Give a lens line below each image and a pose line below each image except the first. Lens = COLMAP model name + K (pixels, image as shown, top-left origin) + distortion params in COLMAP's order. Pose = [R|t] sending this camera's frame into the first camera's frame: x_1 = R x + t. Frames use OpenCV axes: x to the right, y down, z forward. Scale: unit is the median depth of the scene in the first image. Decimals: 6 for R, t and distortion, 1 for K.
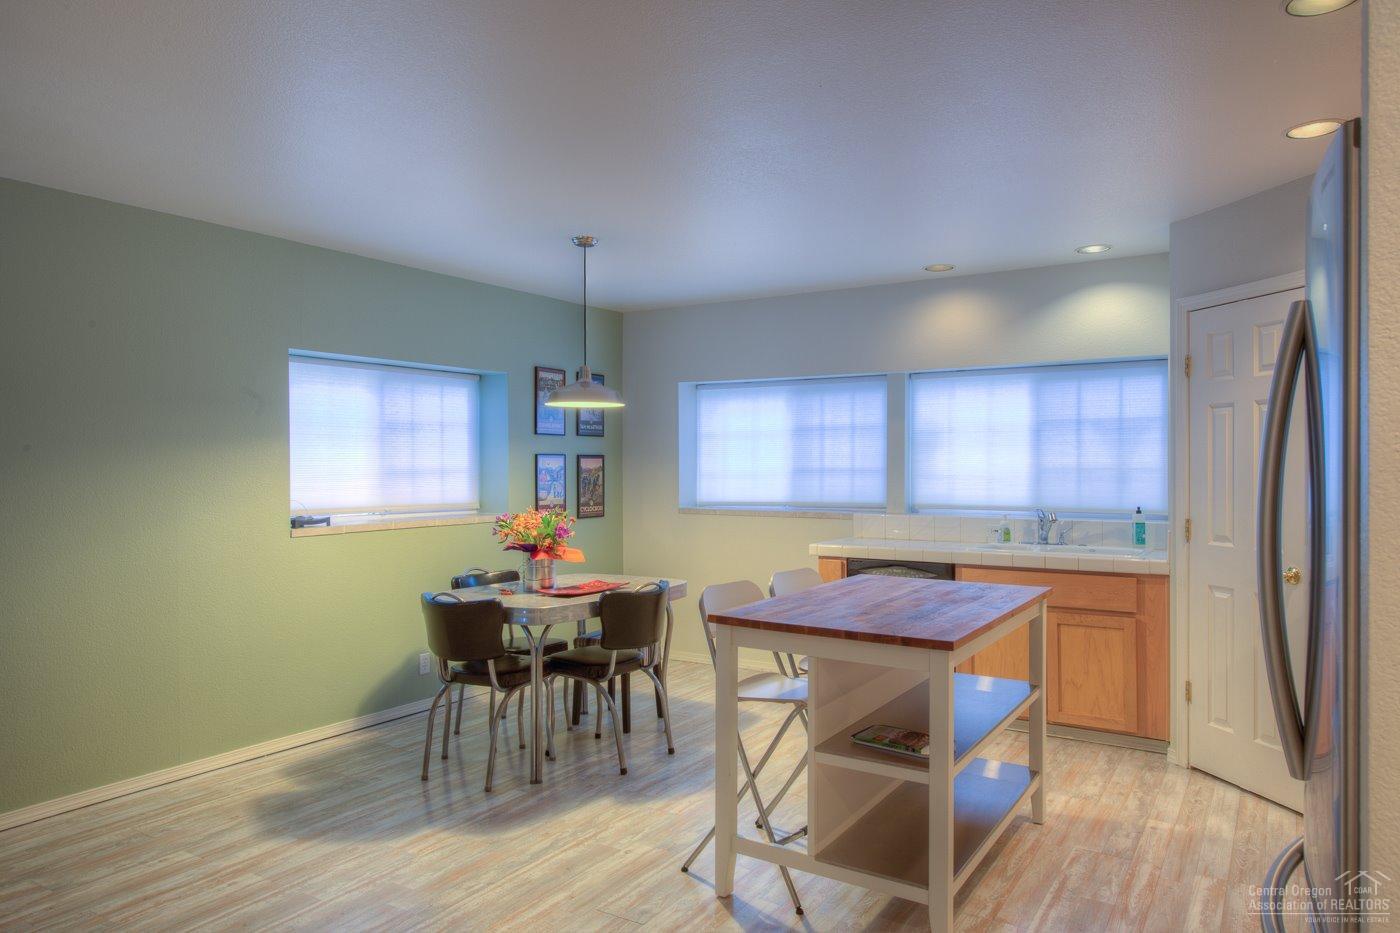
lens RADIAL K [[926.4, 0, 700.0], [0, 926.4, 466.5], [0, 0, 1]] dist [0.000791, -0.000906]
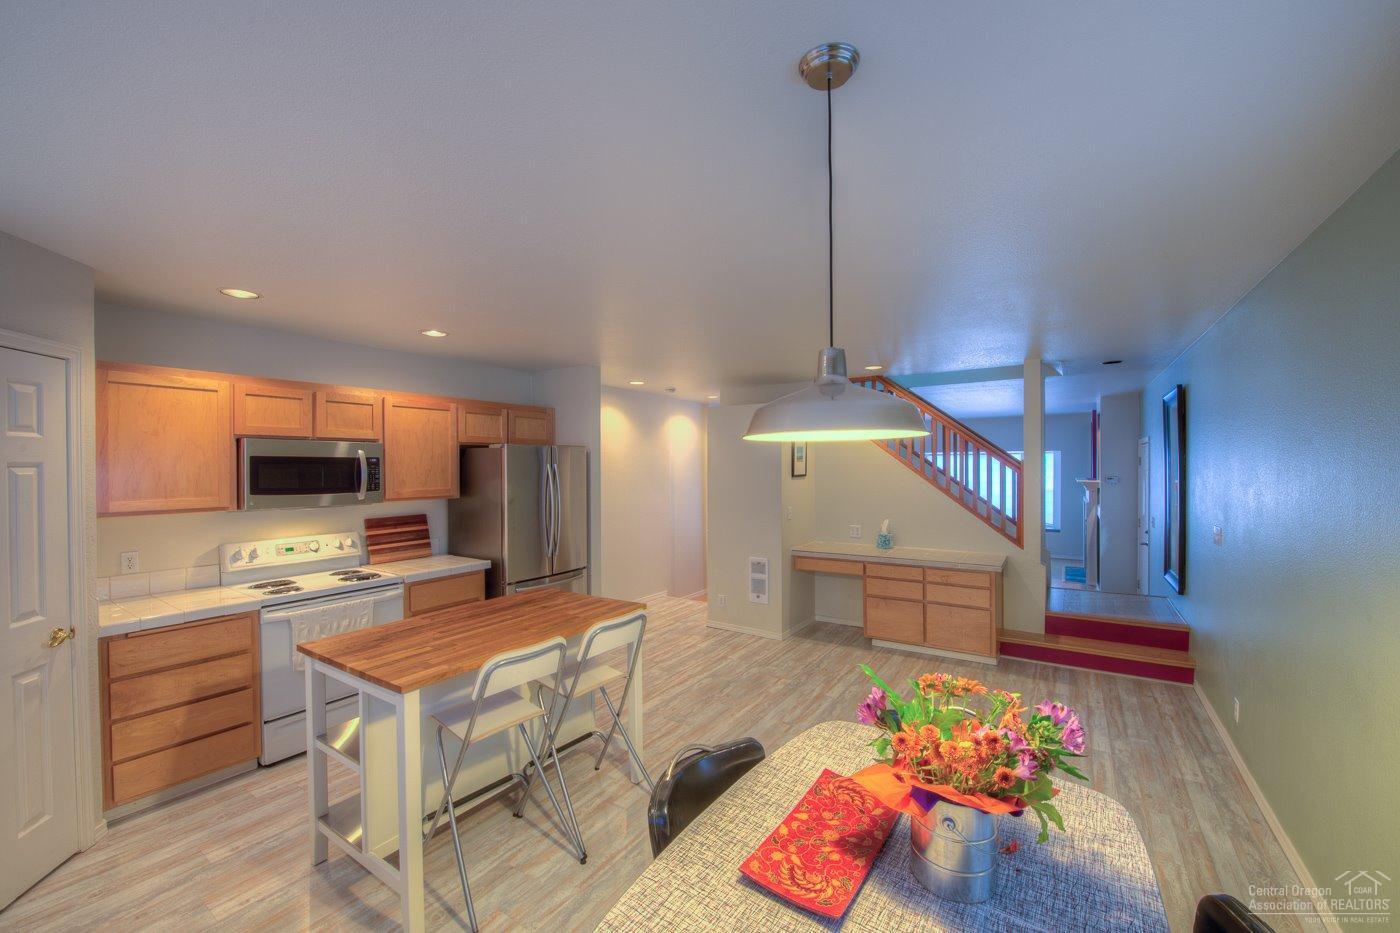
lens RADIAL K [[555.3, 0, 700.0], [0, 555.3, 466.5], [0, 0, 1]] dist [-0.007503, -0.006212]
pose [[-0.999882, 0.006954, 0.013720, -0.054402], [0.007055, 0.999948, 0.007333, -0.047188], [-0.013668, 0.007429, -0.999879, 1.078942]]
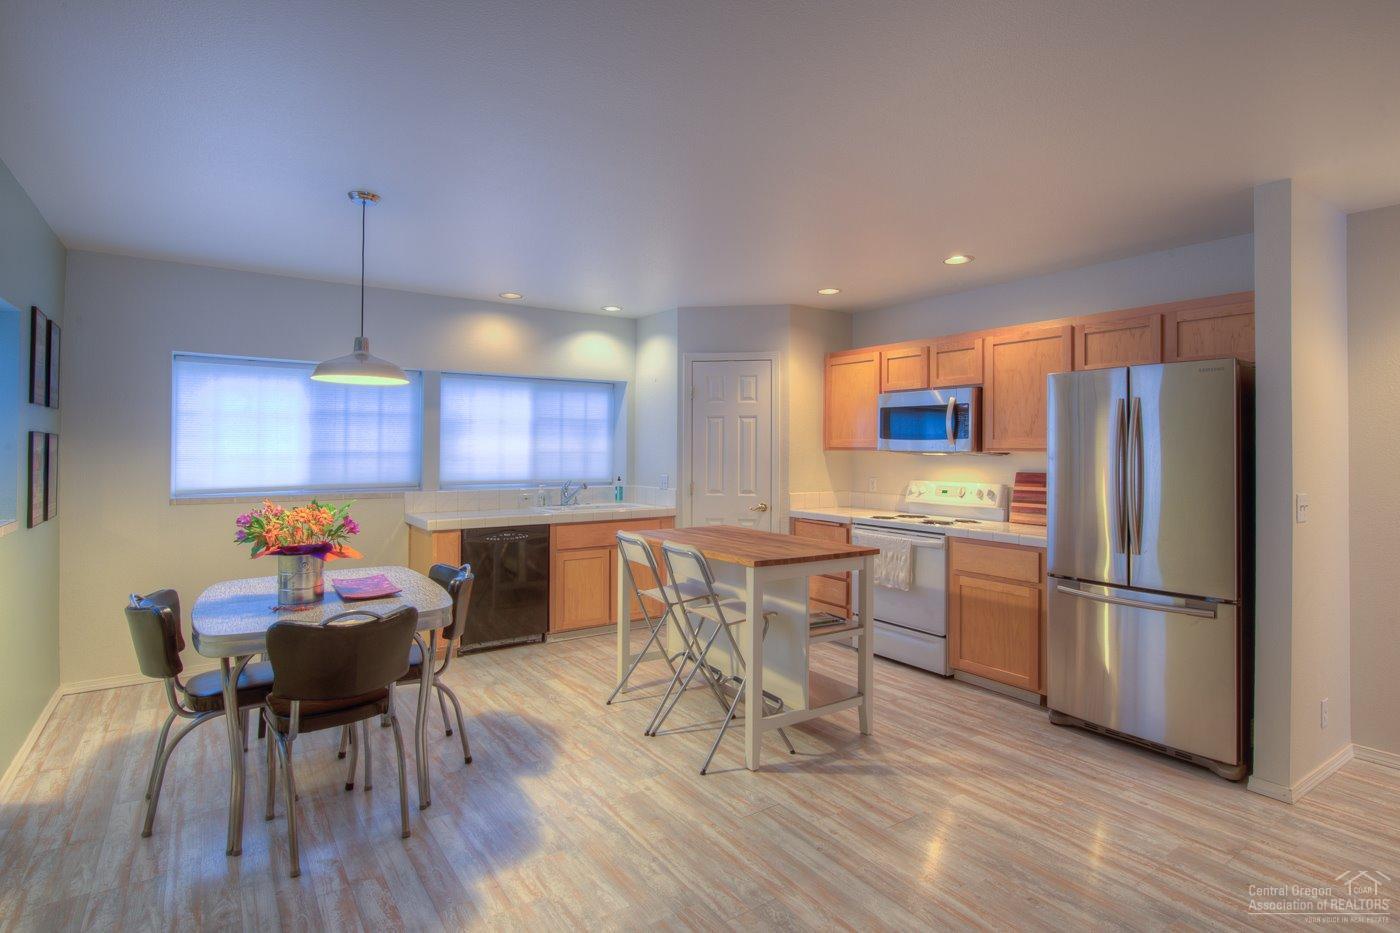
lens RADIAL K [[715.3, 0, 699.8], [0, 715.3, 439.0], [0, 0, 1]] dist [0.000388, -0.000437]
pose [[0.384782, 0.016524, 0.922860, -0.538603], [-0.002061, 0.999853, -0.017043, 0.000273], [-0.923005, 0.004656, 0.384759, 0.370737]]
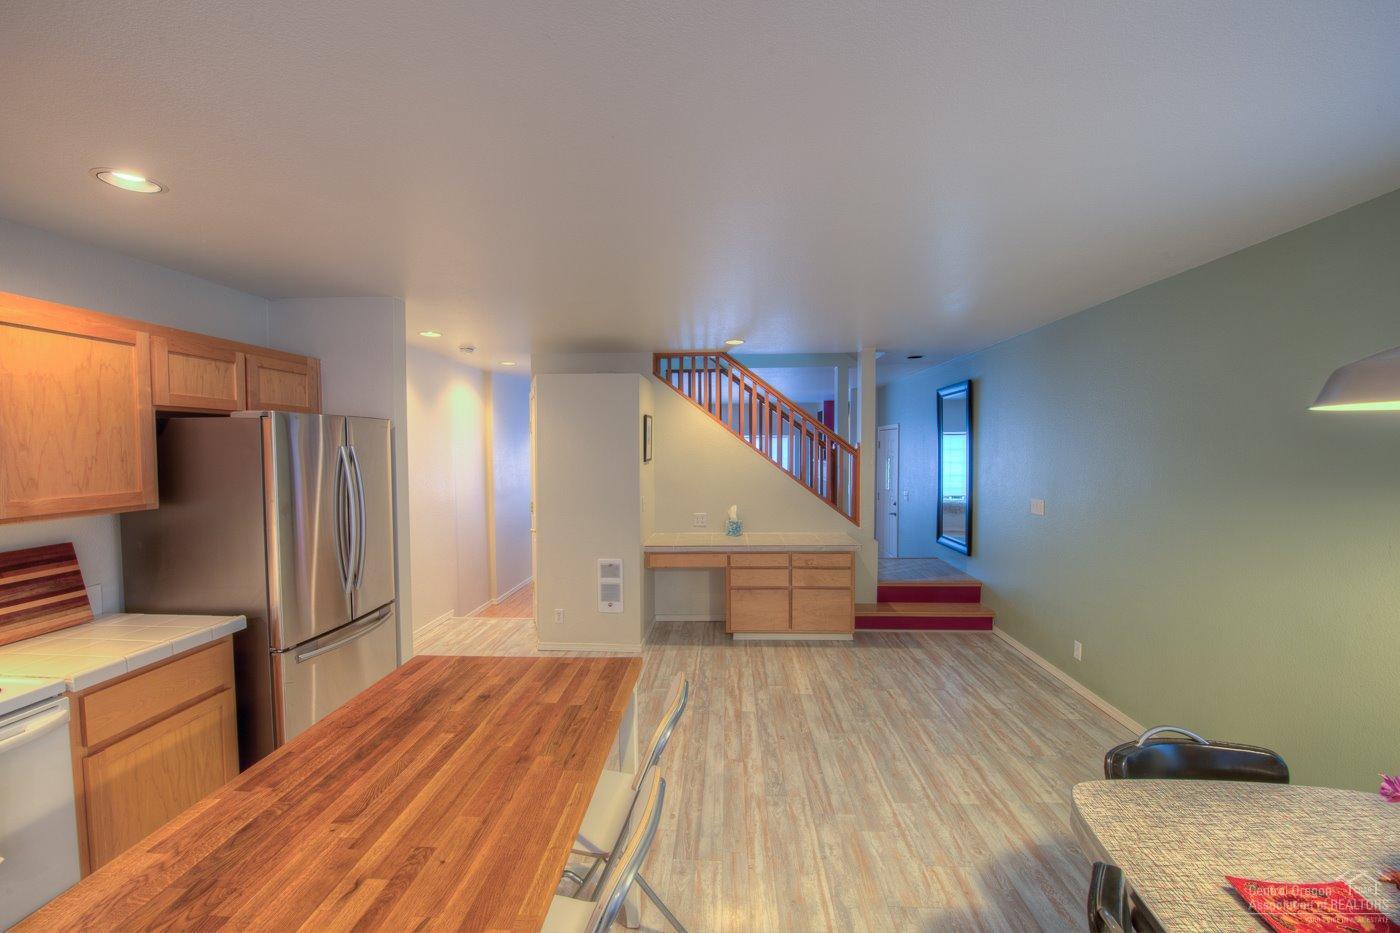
lens RADIAL K [[555.3, 0, 700.0], [0, 555.3, 466.5], [0, 0, 1]] dist [-0.007503, -0.006212]
pose [[-0.868920, 0.023389, -0.494399, 0.143904], [0.003535, 0.999151, 0.041054, -0.047292], [0.494940, 0.033925, -0.868265, 0.869293]]
